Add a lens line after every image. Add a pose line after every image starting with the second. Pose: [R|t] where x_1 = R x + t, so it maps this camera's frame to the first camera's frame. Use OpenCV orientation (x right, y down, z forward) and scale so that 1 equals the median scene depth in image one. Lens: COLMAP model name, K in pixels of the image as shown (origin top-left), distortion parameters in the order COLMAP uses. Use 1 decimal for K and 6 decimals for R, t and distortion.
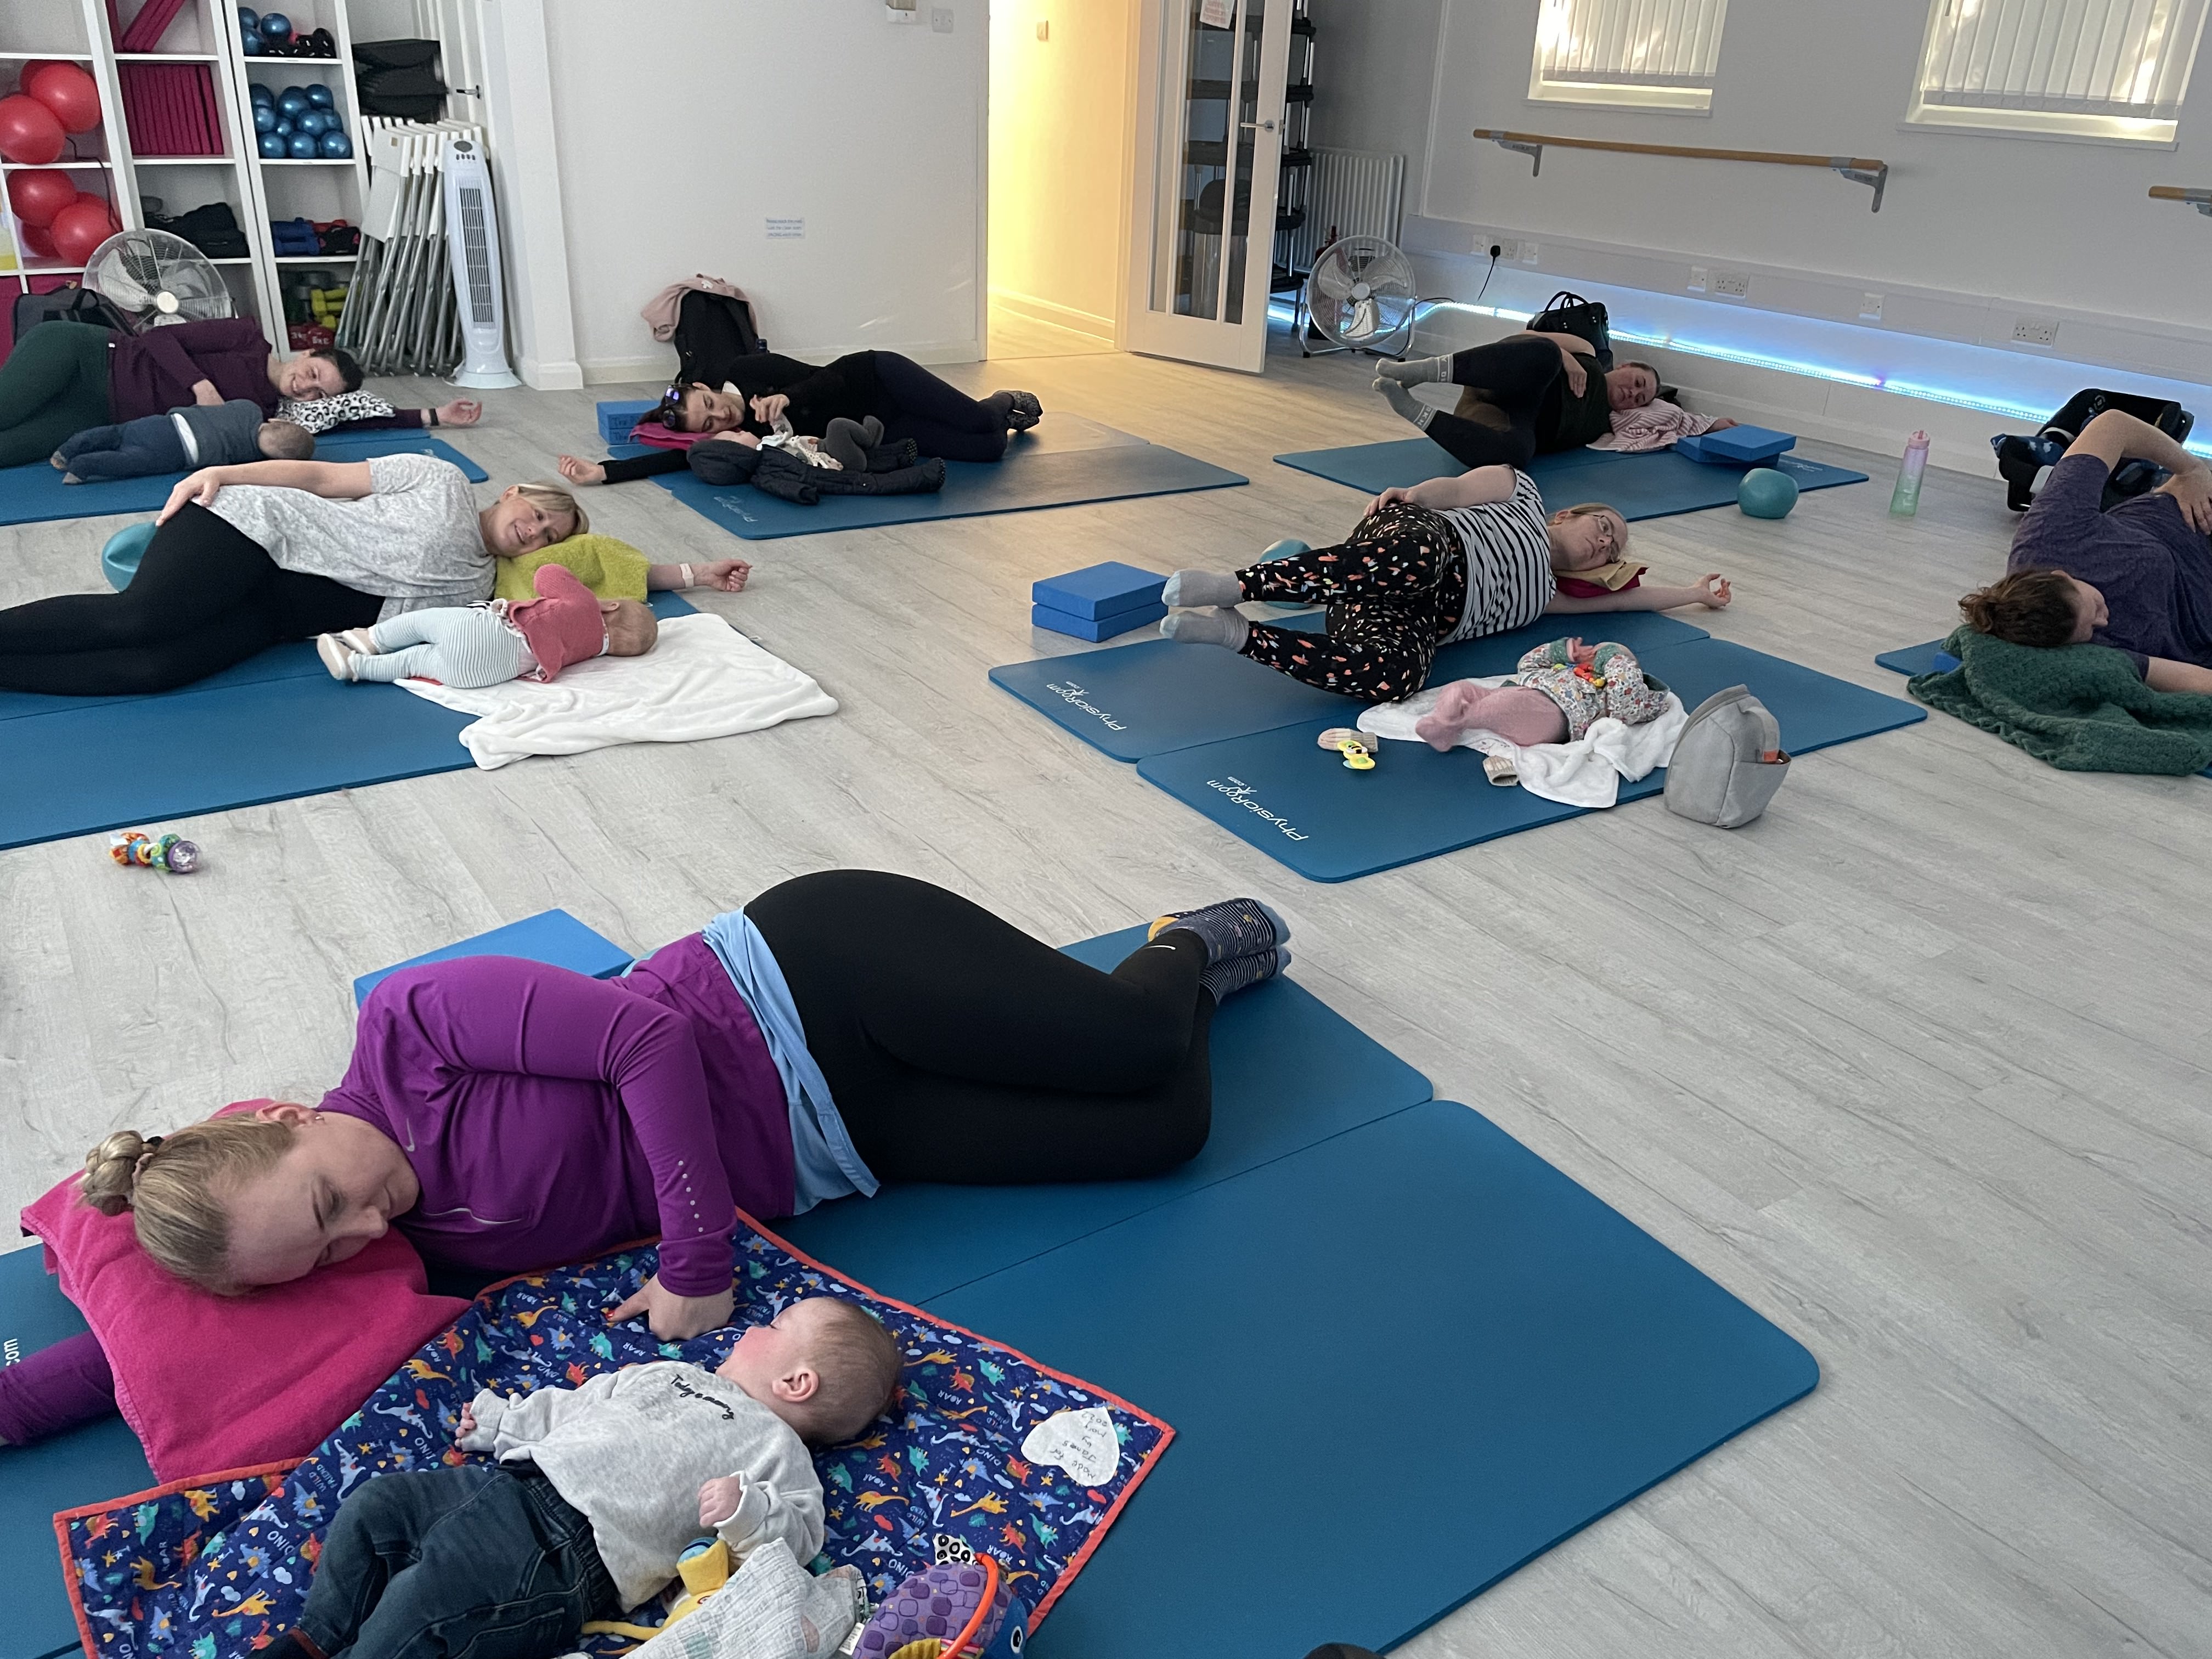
lens RADIAL K [[1679.5, 0, 1134.2], [0, 1679.5, 826.9], [0, 0, 1]] dist [0.094164, -0.122742]
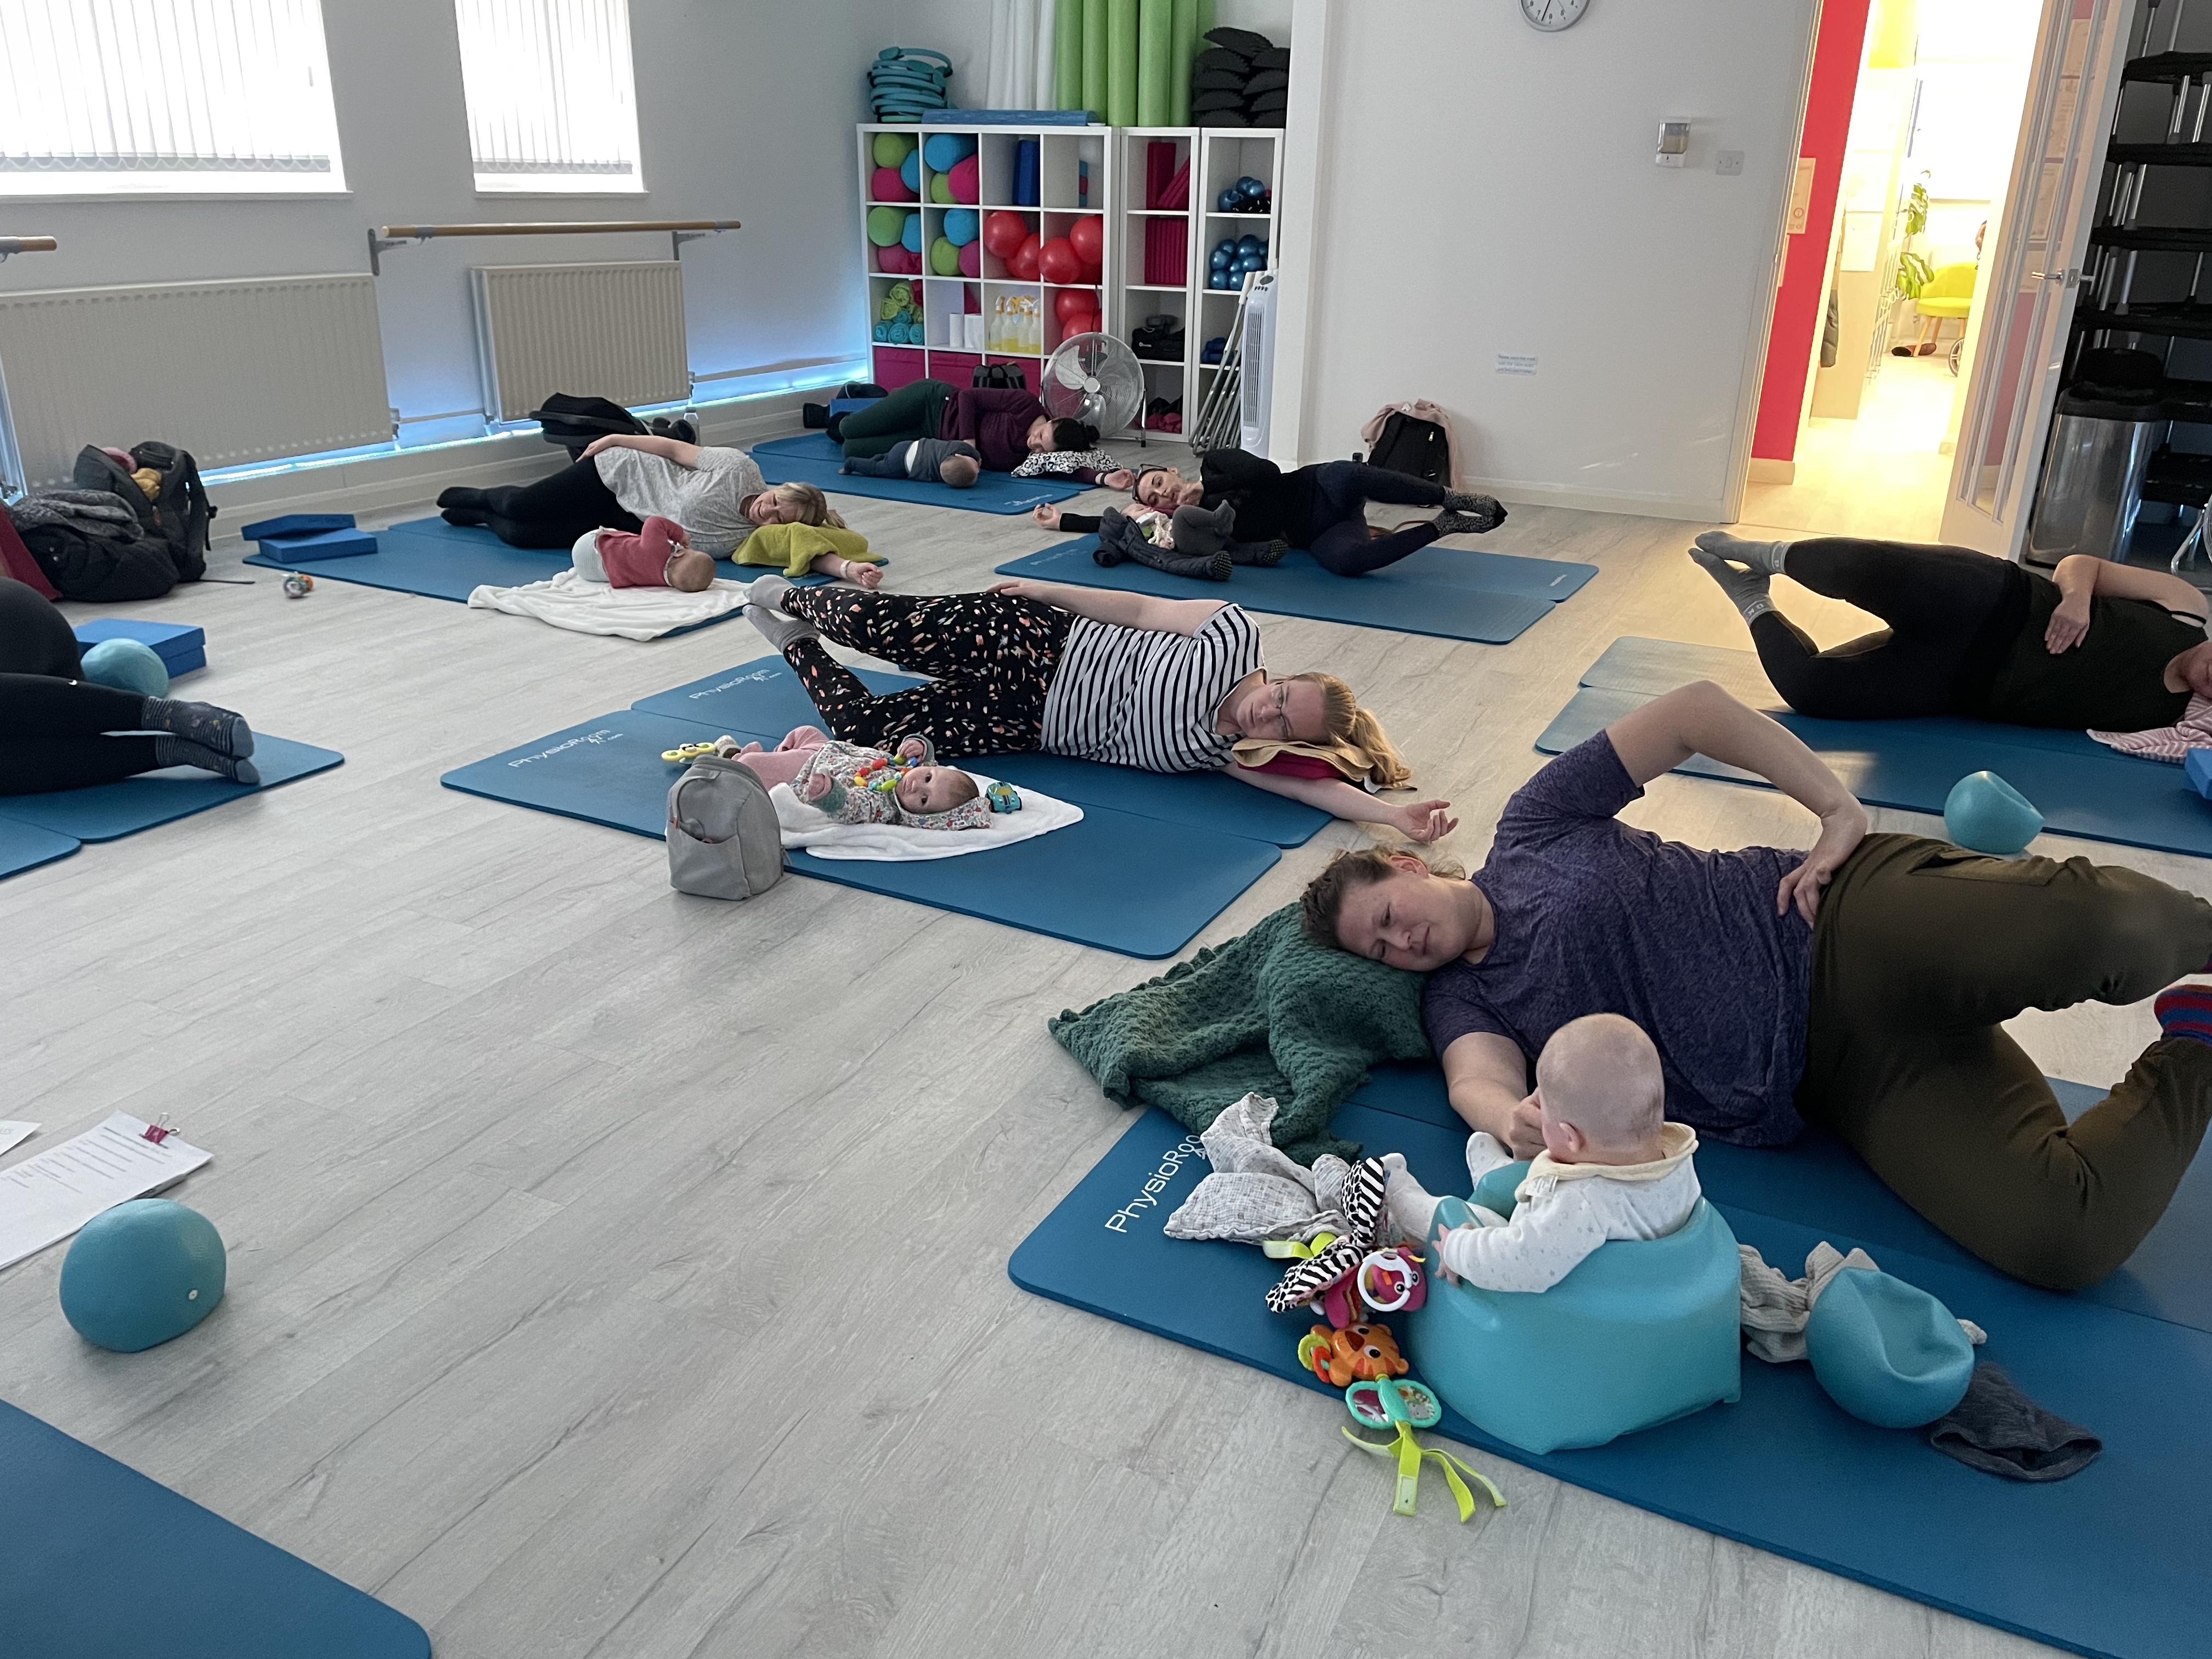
lens RADIAL K [[1679.5, 0, 1134.2], [0, 1679.5, 826.9], [0, 0, 1]] dist [0.094164, -0.122742]
pose [[0.475055, 0.285584, -0.832325, 1.209036], [-0.367428, 0.923845, 0.107274, -0.223428], [0.799575, 0.254858, 0.543808, 0.614350]]
